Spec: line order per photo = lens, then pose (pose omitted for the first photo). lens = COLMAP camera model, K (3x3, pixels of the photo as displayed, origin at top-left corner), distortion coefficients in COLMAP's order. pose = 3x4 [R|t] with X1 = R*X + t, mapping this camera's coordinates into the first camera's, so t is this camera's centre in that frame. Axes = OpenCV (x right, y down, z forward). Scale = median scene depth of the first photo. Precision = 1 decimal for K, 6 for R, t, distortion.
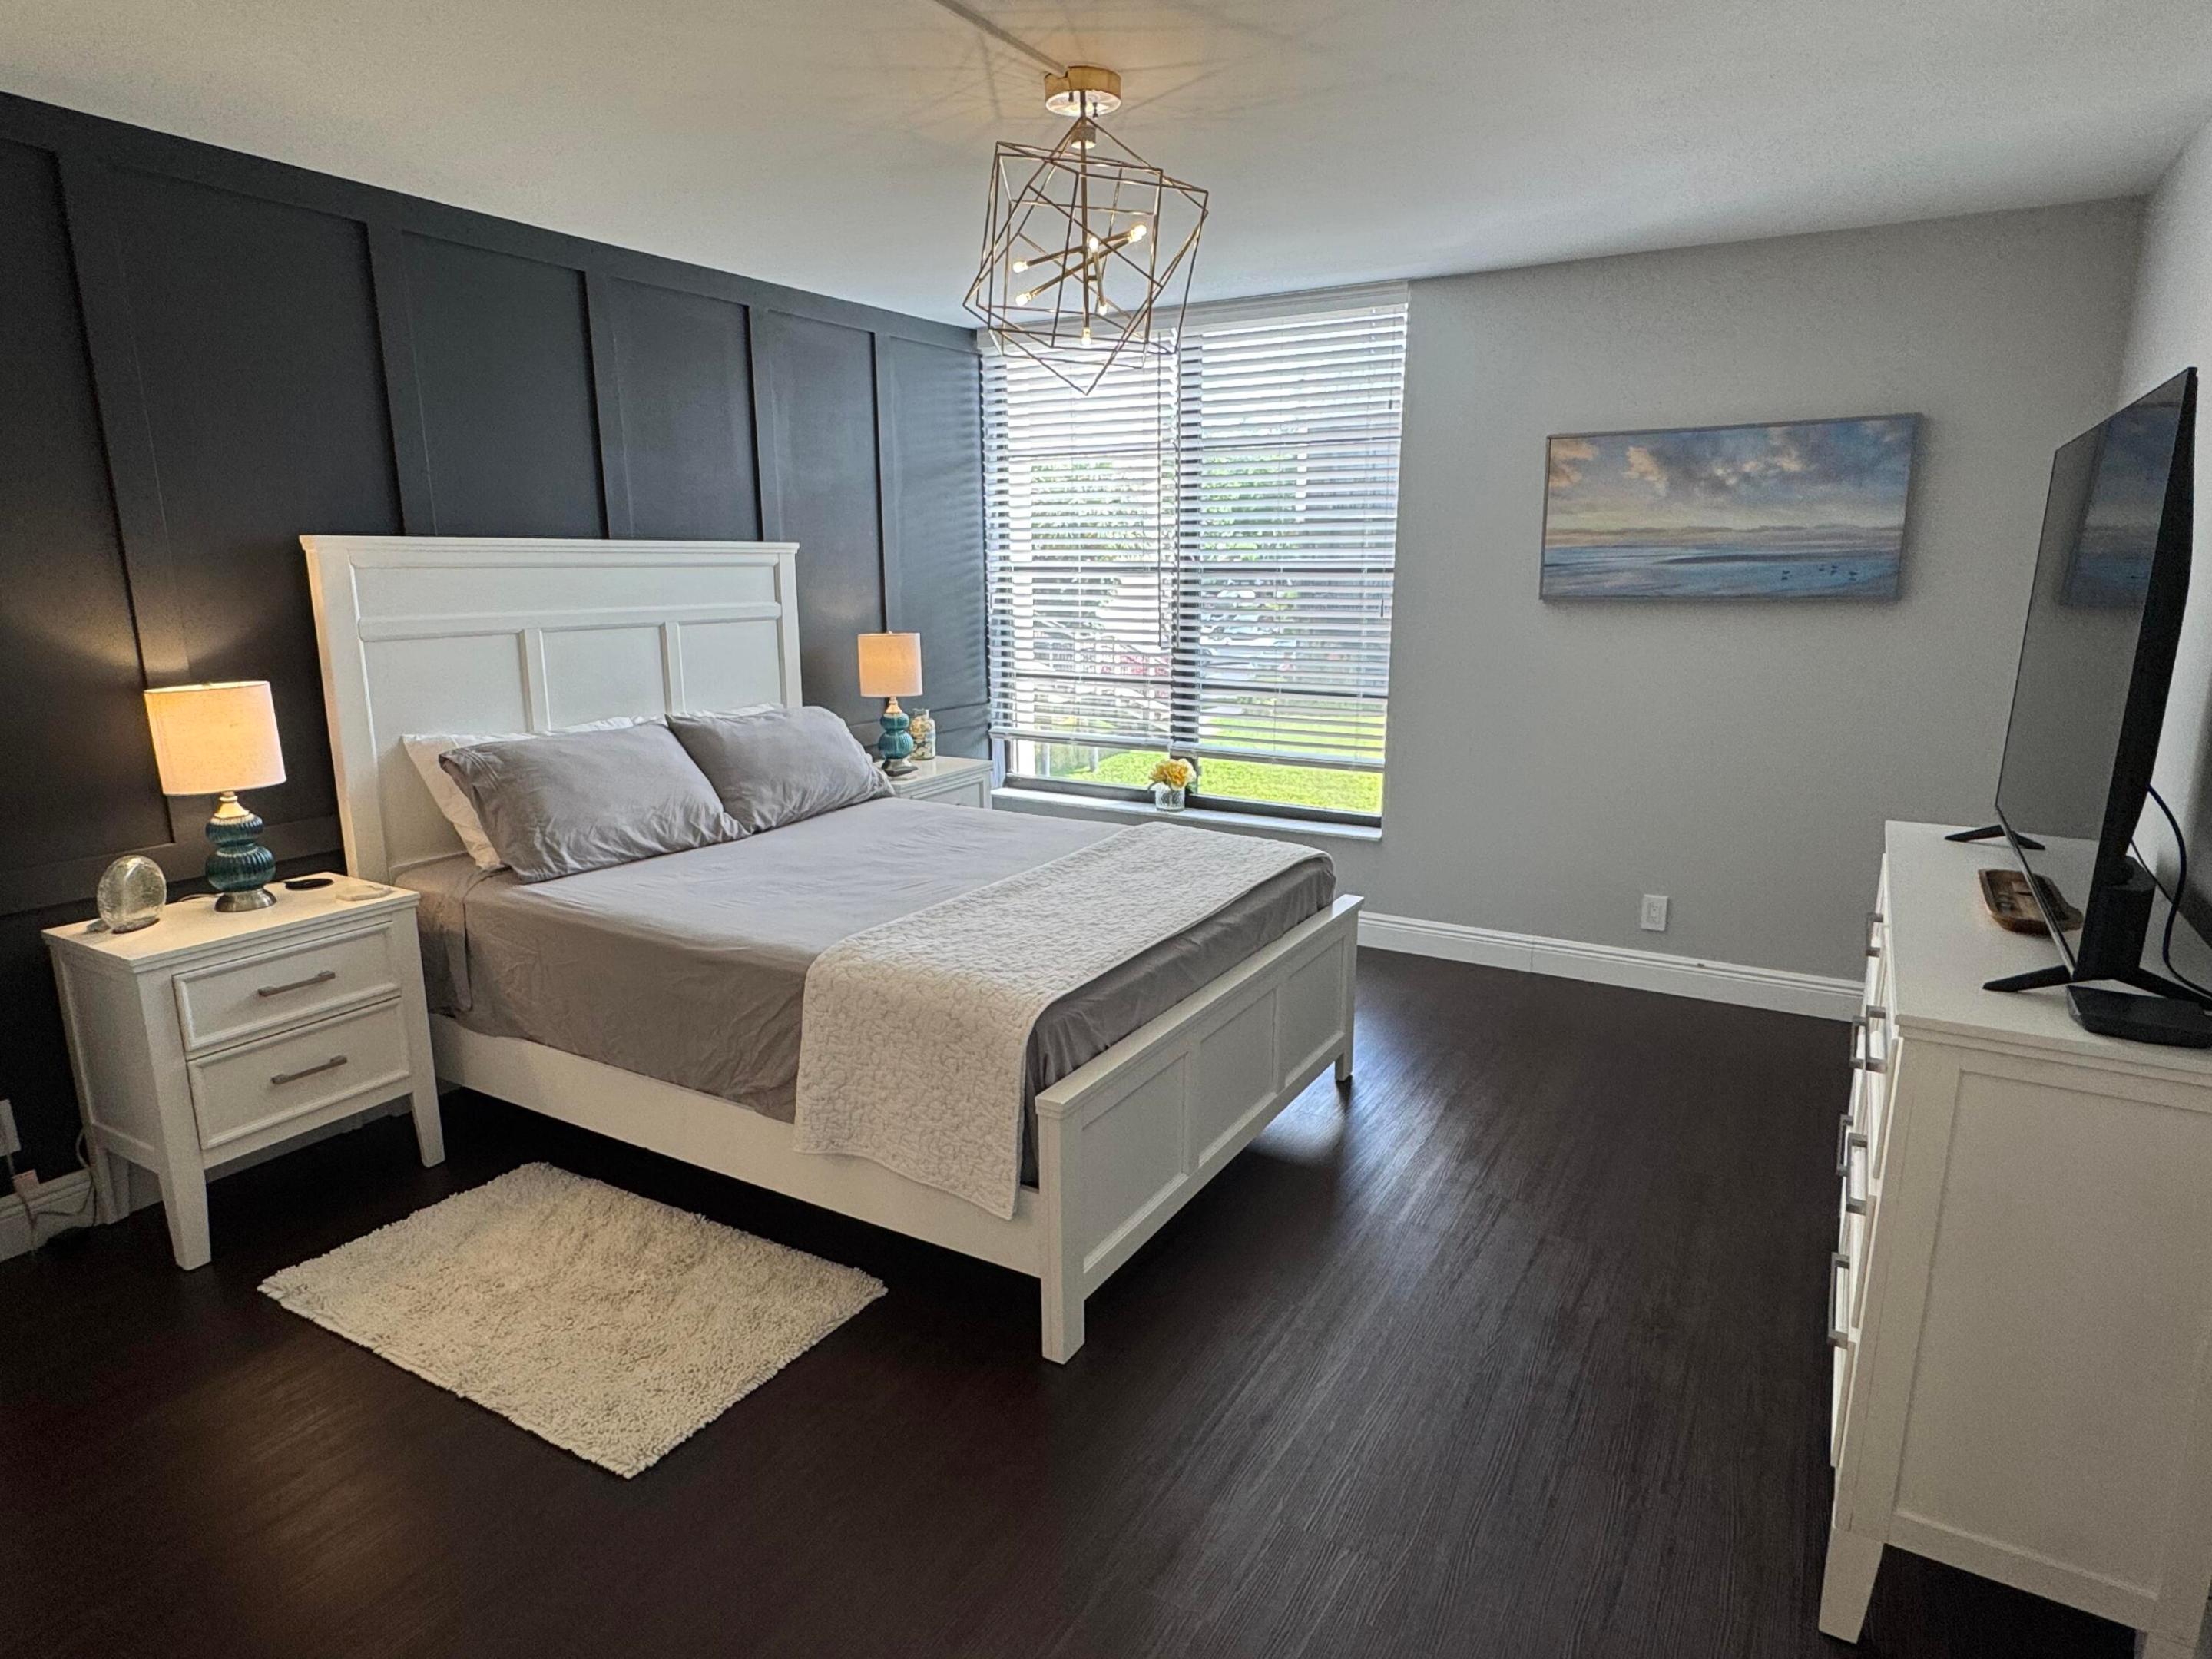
lens RADIAL K [[1253.3, 0, 1107.3], [0, 1253.3, 837.4], [0, 0, 1]] dist [-0.001929, 0.000016]
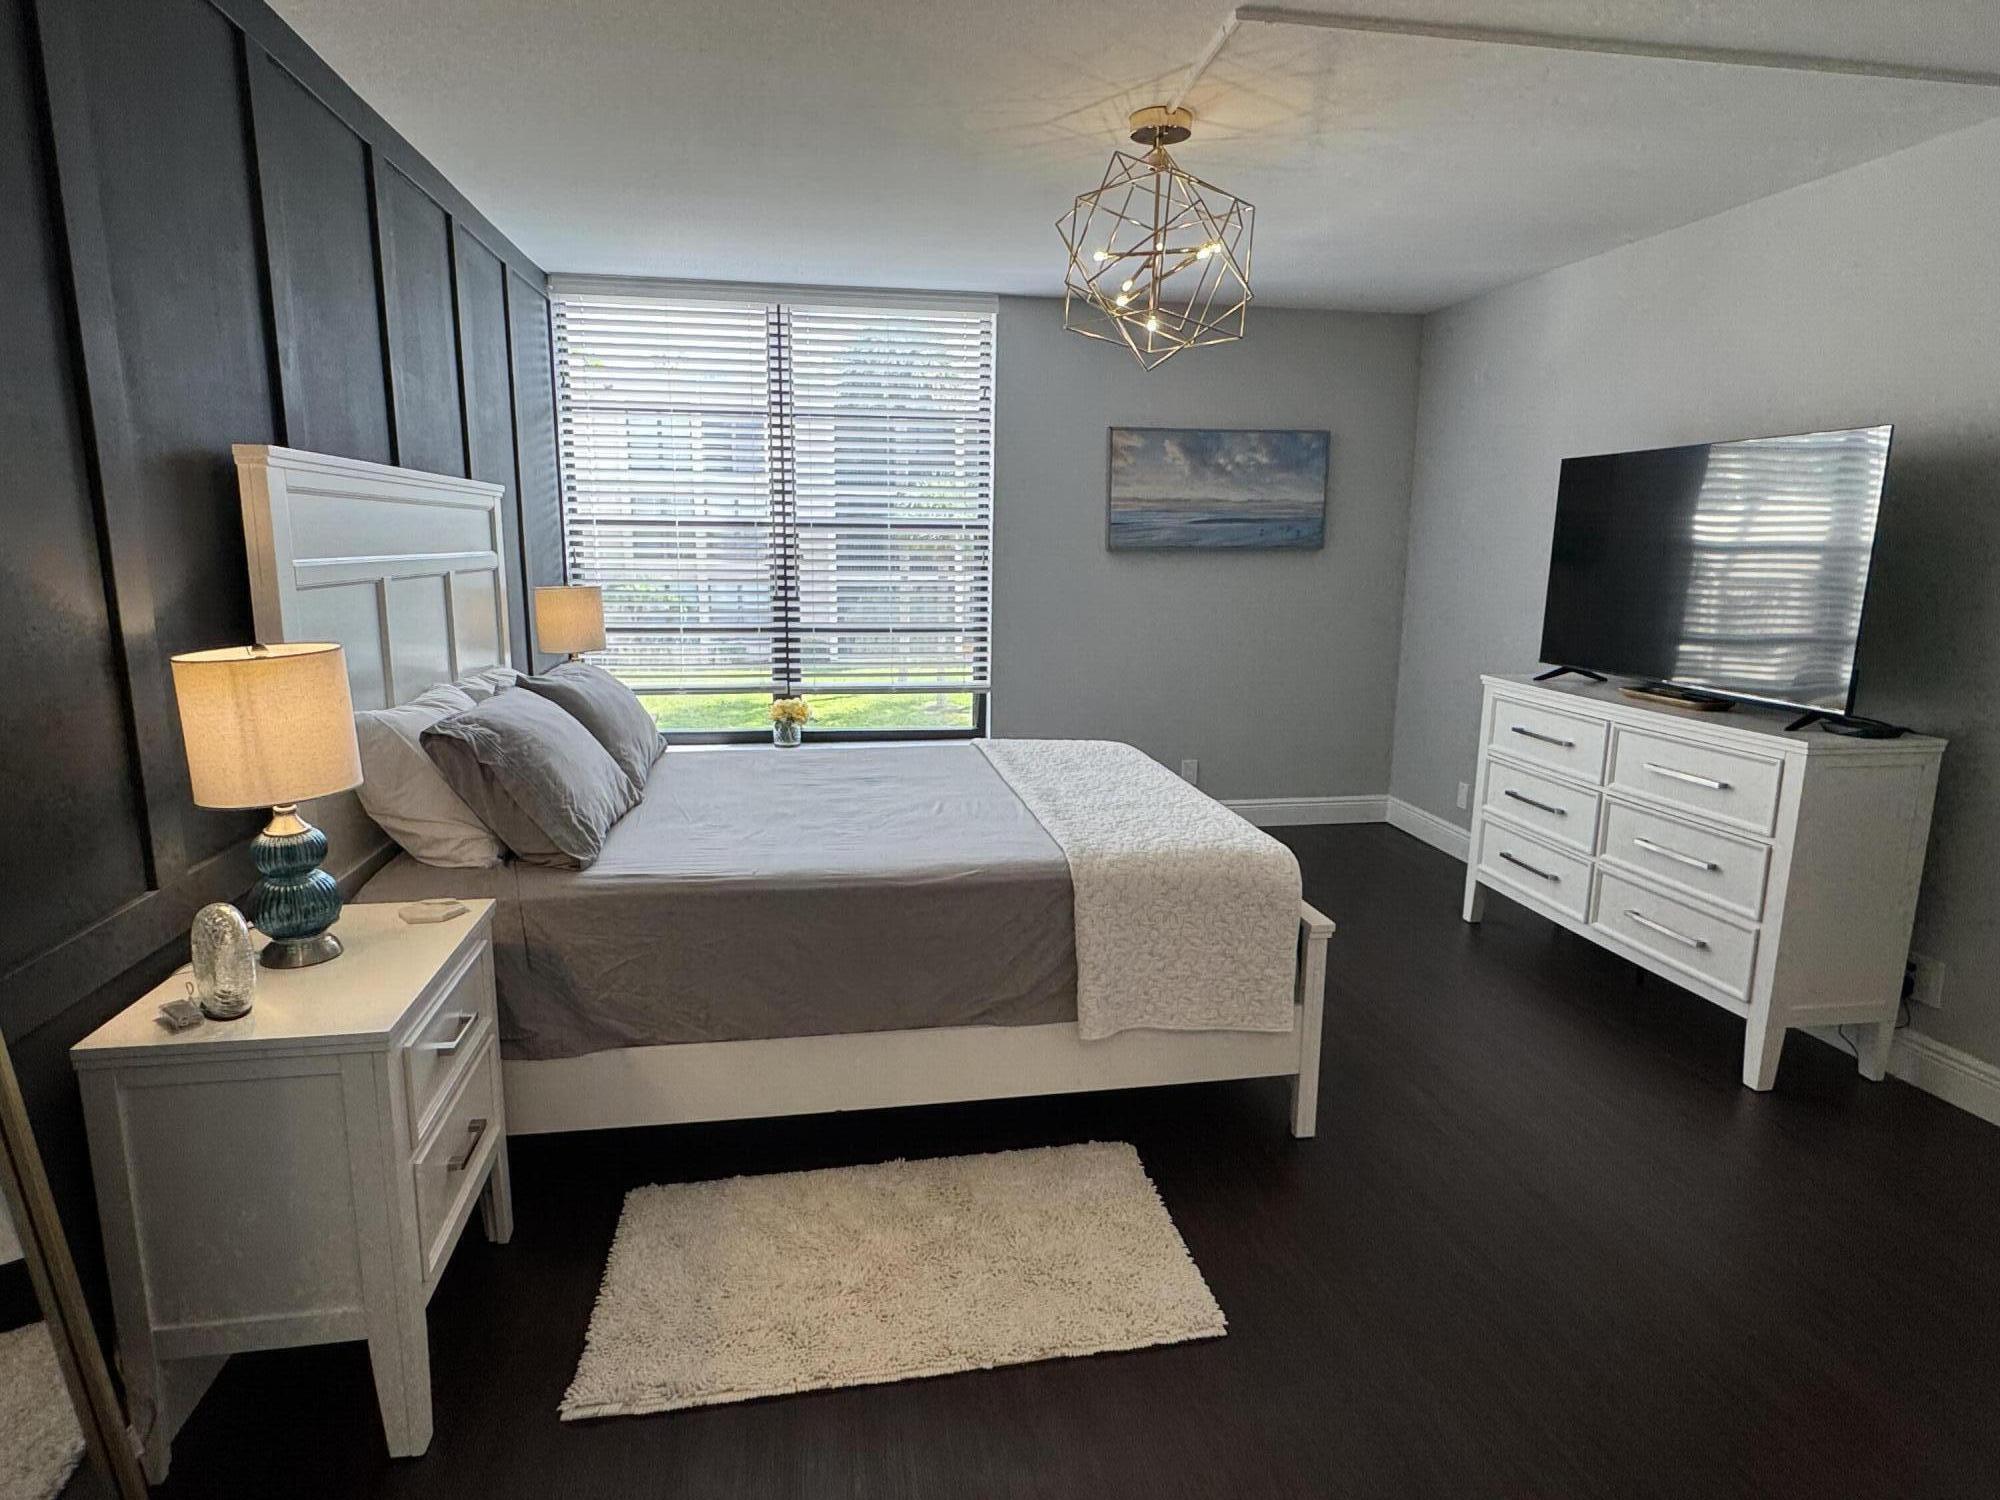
lens RADIAL K [[1127.0, 0, 997.2], [0, 1127.0, 750.0], [0, 0, 1]] dist [0.001407, -0.000096]
pose [[0.763638, -0.110683, 0.636086, -0.576449], [0.127298, 0.991668, 0.019733, -0.018350], [-0.632971, 0.065904, 0.771365, 0.177804]]
